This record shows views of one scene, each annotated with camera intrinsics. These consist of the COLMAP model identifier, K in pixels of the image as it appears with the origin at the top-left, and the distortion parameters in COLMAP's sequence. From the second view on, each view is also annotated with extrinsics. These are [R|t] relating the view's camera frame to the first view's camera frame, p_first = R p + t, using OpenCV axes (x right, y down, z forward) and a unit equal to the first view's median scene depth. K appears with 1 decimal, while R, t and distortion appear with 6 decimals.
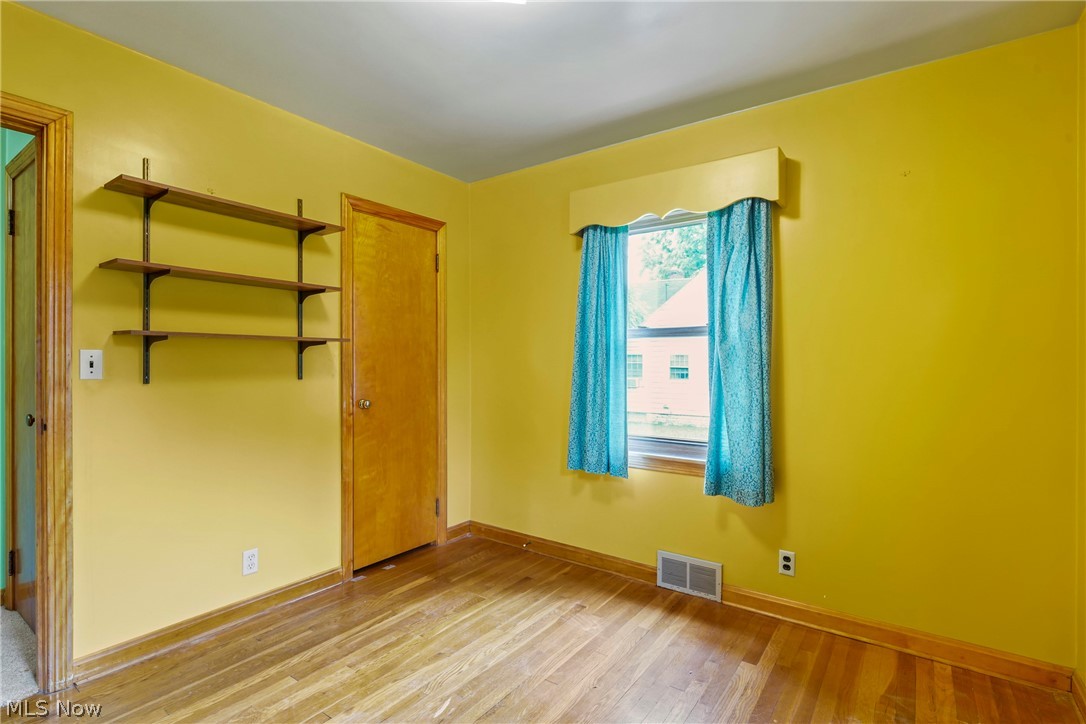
lens RADIAL K [[518.0, 0, 549.5], [0, 518.0, 359.3], [0, 0, 1]] dist [-0.000825, -0.000650]
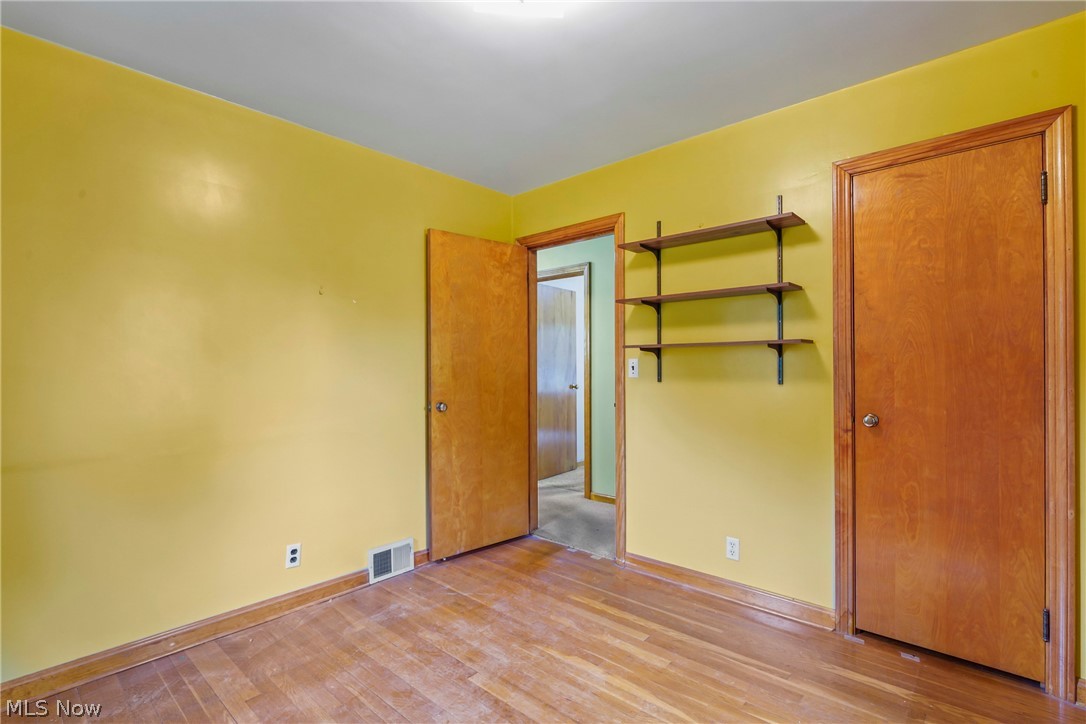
lens RADIAL K [[518.0, 0, 551.0], [0, 518.0, 366.4], [0, 0, 1]] dist [-0.000825, -0.000650]
pose [[-0.113261, -0.007251, -0.993539, 0.516882], [0.003265, 0.999965, -0.007670, 0.012078], [0.993560, -0.004112, -0.113234, 0.692127]]
